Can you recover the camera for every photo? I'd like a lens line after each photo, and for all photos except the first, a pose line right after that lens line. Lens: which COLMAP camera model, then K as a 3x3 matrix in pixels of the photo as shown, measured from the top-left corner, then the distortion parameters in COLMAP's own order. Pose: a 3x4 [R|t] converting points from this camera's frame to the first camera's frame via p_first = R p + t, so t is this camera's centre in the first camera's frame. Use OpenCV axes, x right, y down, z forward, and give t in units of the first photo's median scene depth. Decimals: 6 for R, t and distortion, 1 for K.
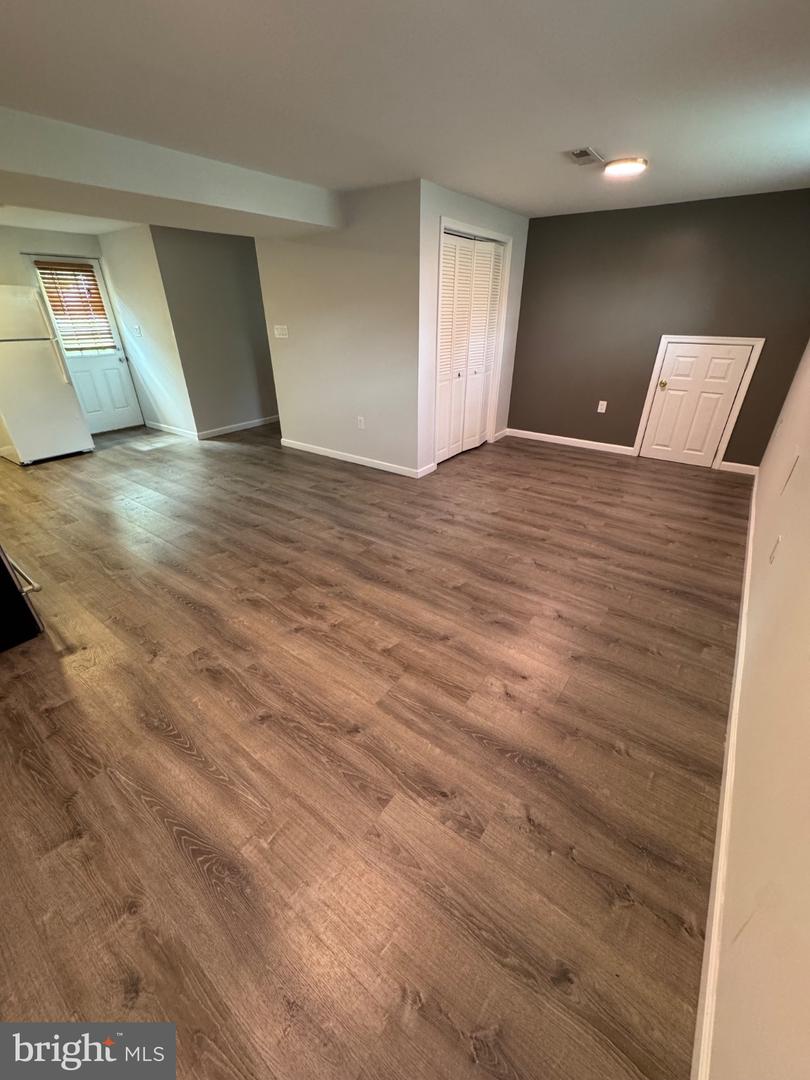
lens RADIAL K [[429.9, 0, 406.3], [0, 429.9, 539.8], [0, 0, 1]] dist [-0.004321, 0.000436]
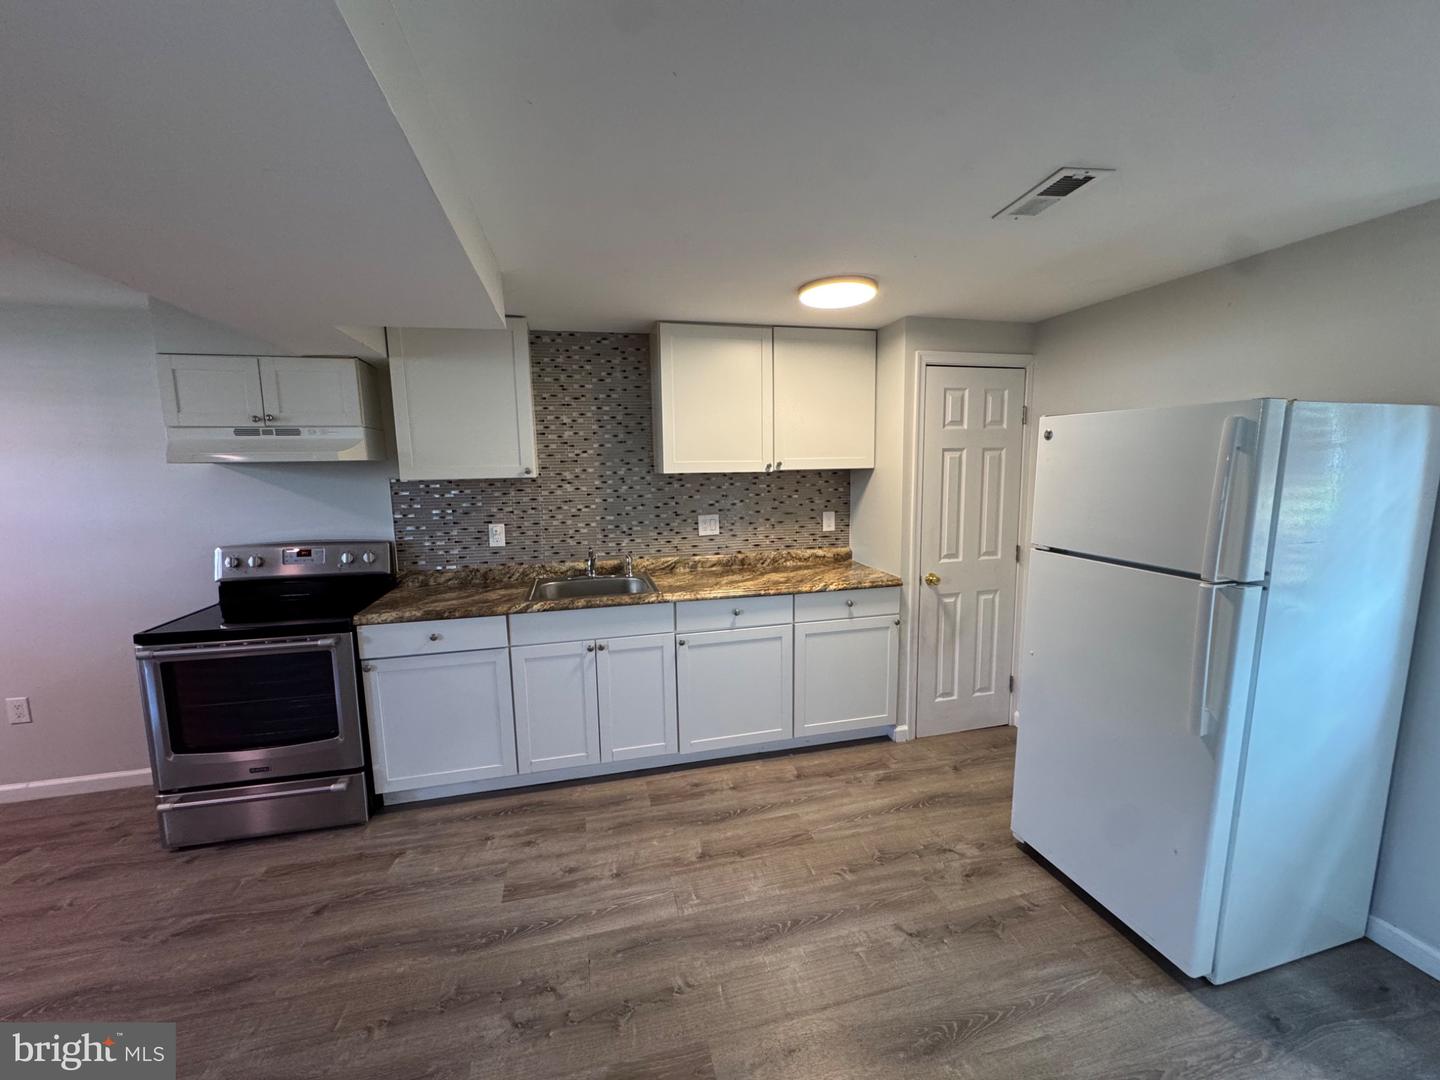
lens RADIAL K [[573.2, 0, 723.2], [0, 573.2, 540.1], [0, 0, 1]] dist [-0.004321, 0.000436]
pose [[-0.638118, 0.114131, -0.761433, -0.490029], [-0.348718, 0.838861, 0.417980, -0.688555], [0.686441, 0.532246, -0.495493, 1.238200]]
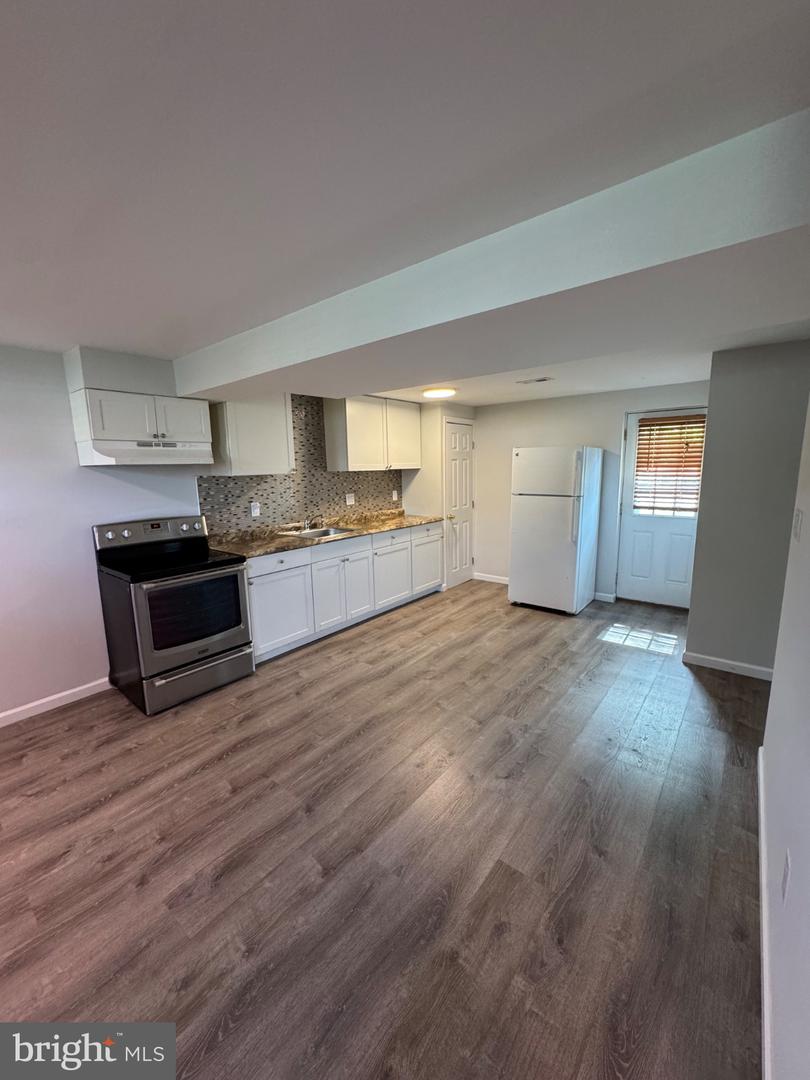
lens RADIAL K [[429.9, 0, 407.8], [0, 429.9, 542.2], [0, 0, 1]] dist [-0.004321, 0.000436]
pose [[-0.043582, 0.177504, -0.983155, 0.155807], [-0.453066, 0.873566, 0.177802, -0.499888], [0.890411, 0.453183, 0.042350, 0.888917]]
